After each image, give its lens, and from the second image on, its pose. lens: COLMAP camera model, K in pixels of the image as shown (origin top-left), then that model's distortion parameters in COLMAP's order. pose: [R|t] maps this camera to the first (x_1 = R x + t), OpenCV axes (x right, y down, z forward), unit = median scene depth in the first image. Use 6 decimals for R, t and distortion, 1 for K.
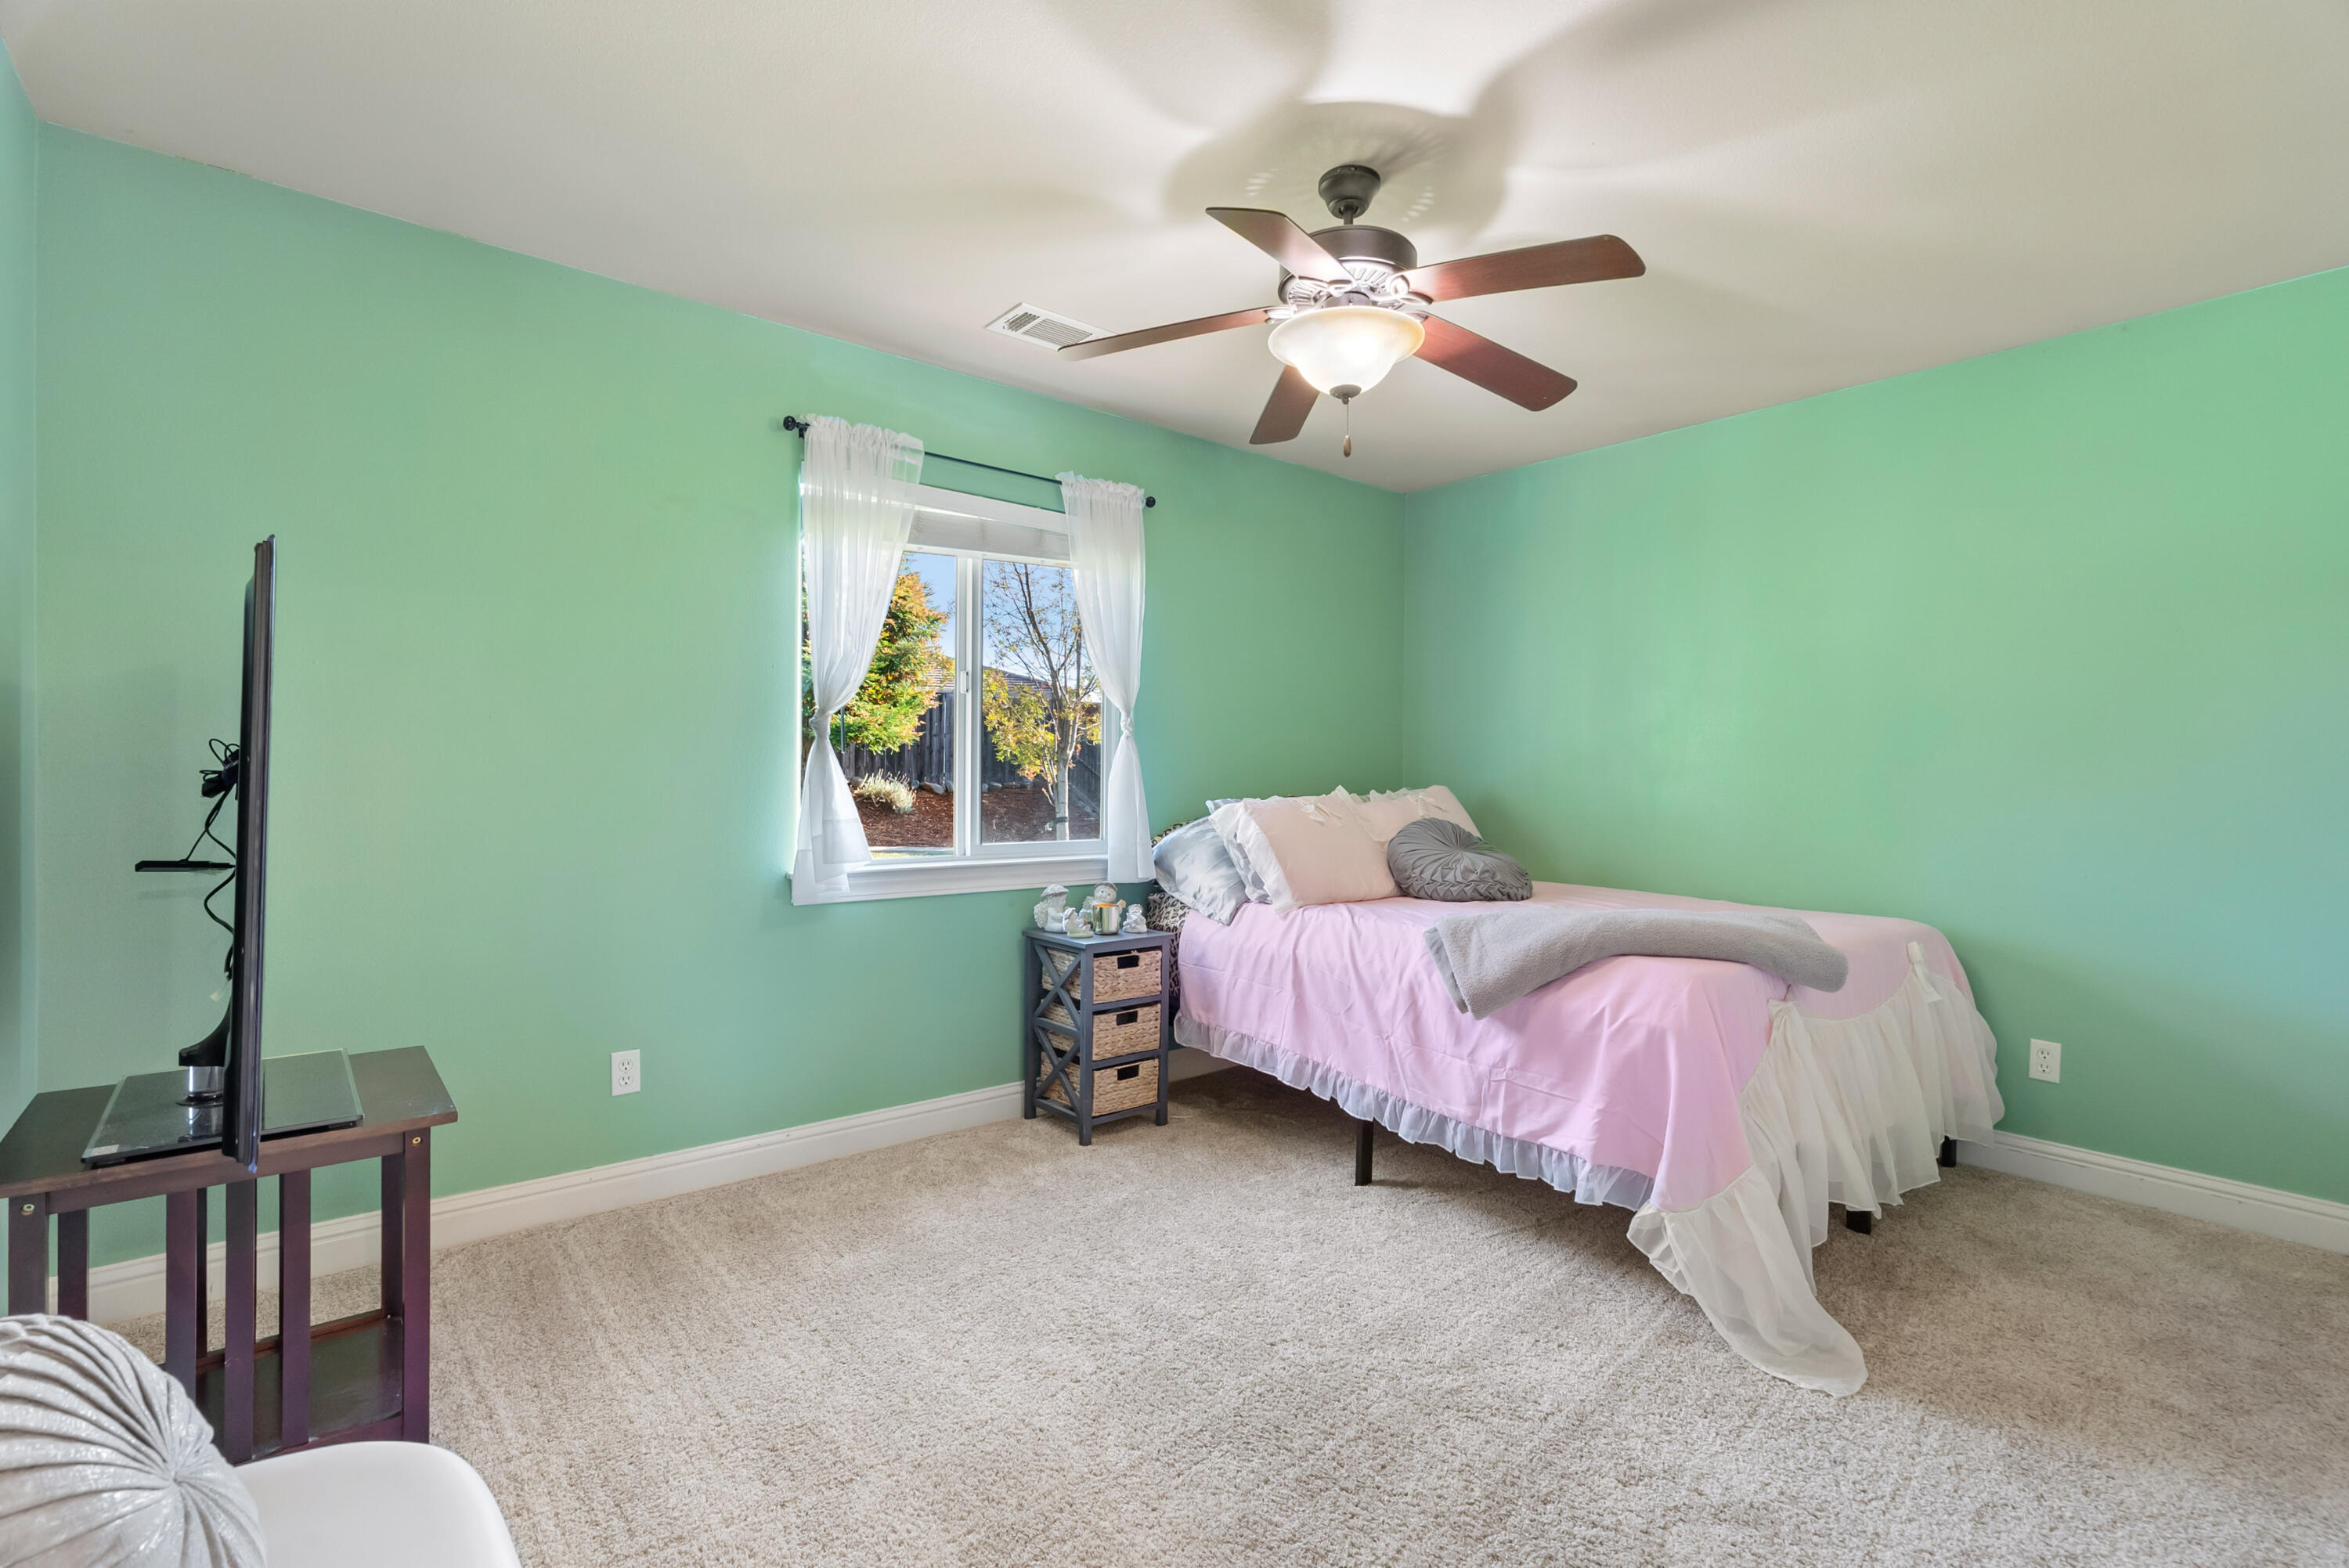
lens RADIAL K [[1078.0, 0, 1177.6], [0, 1078.0, 781.7], [0, 0, 1]] dist [-0.005584, 0.002014]
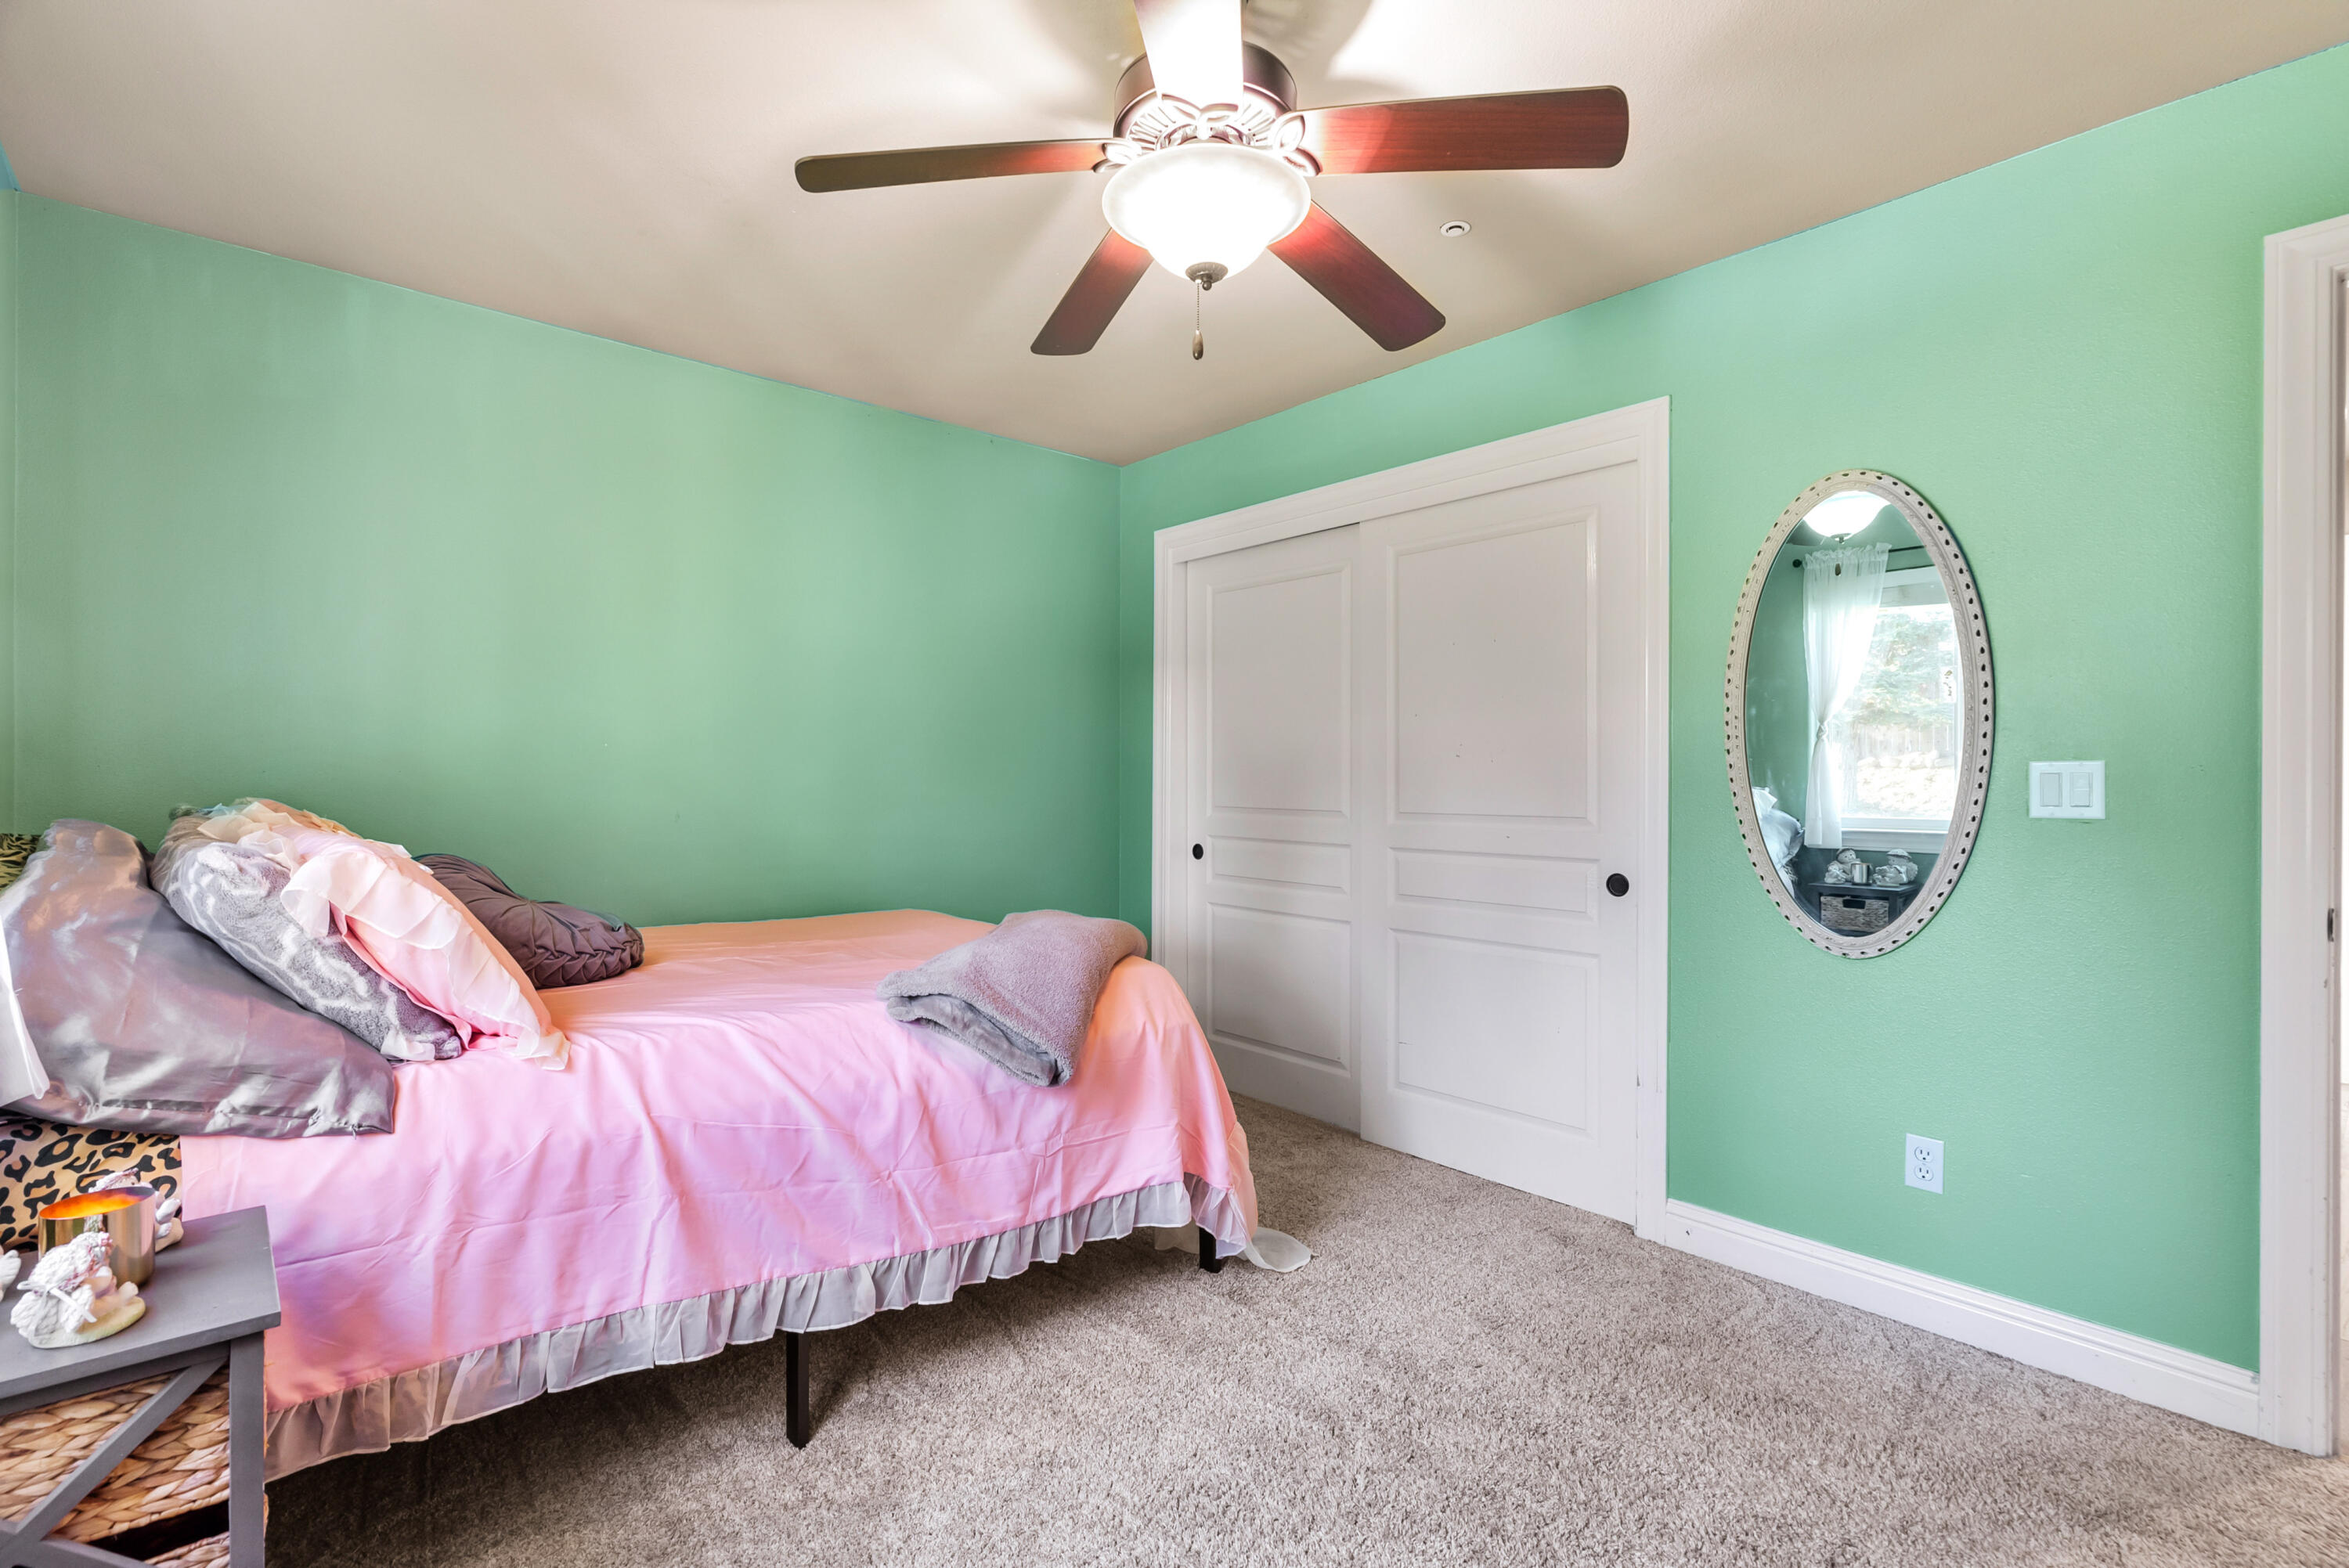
lens RADIAL K [[1078.0, 0, 1176.9], [0, 1078.0, 779.7], [0, 0, 1]] dist [-0.005584, 0.002014]
pose [[-0.050075, -0.007269, 0.998719, -0.493827], [-0.006669, 0.999954, 0.006943, -0.015970], [-0.998723, -0.006313, -0.050121, 0.874607]]
